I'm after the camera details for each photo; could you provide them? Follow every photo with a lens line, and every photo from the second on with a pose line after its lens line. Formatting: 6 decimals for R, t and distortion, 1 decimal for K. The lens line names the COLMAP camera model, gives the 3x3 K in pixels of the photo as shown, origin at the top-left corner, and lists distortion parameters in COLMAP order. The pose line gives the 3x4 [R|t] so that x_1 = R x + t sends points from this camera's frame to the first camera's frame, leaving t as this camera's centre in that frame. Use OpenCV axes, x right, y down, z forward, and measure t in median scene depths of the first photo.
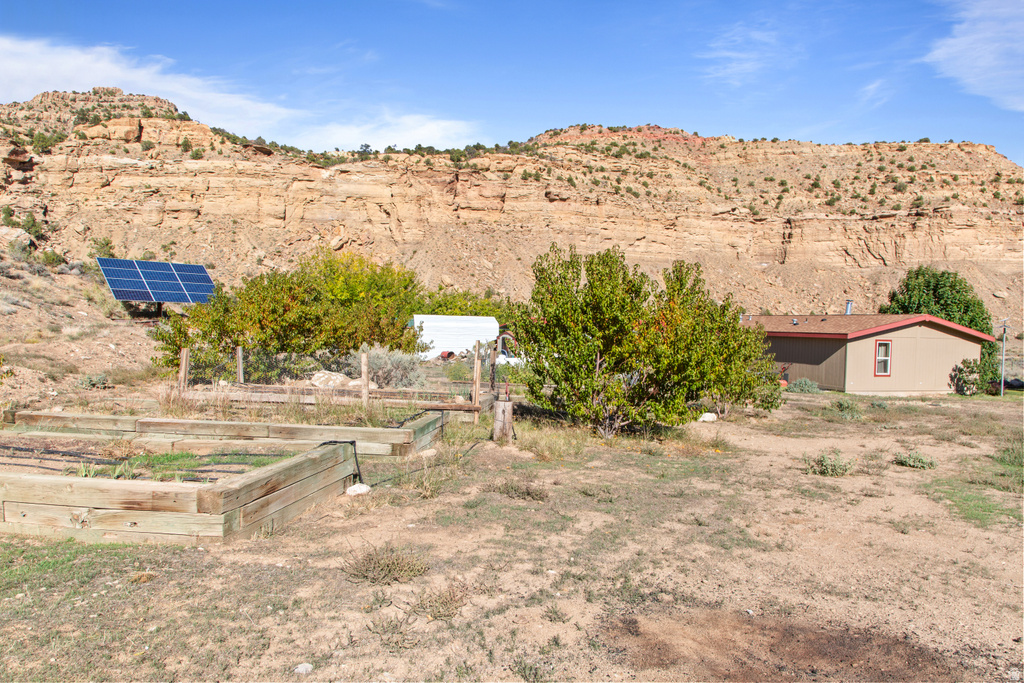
lens RADIAL K [[682.6, 0, 513.8], [0, 682.6, 341.7], [0, 0, 1]] dist [0.117986, -0.141583]
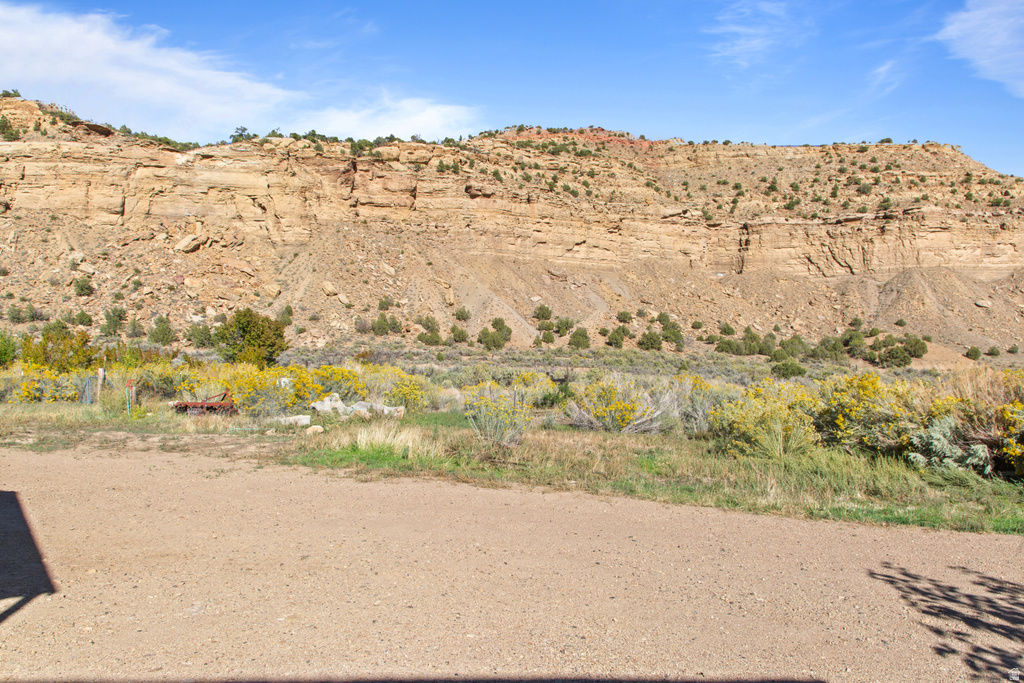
lens RADIAL K [[708.4, 0, 512.6], [0, 708.4, 334.0], [0, 0, 1]] dist [0.102626, -0.049092]
pose [[0.997717, -0.015694, 0.065679, 0.038103], [0.018658, 0.998824, -0.044757, 0.002117], [-0.064899, 0.045881, 0.996837, 0.118938]]
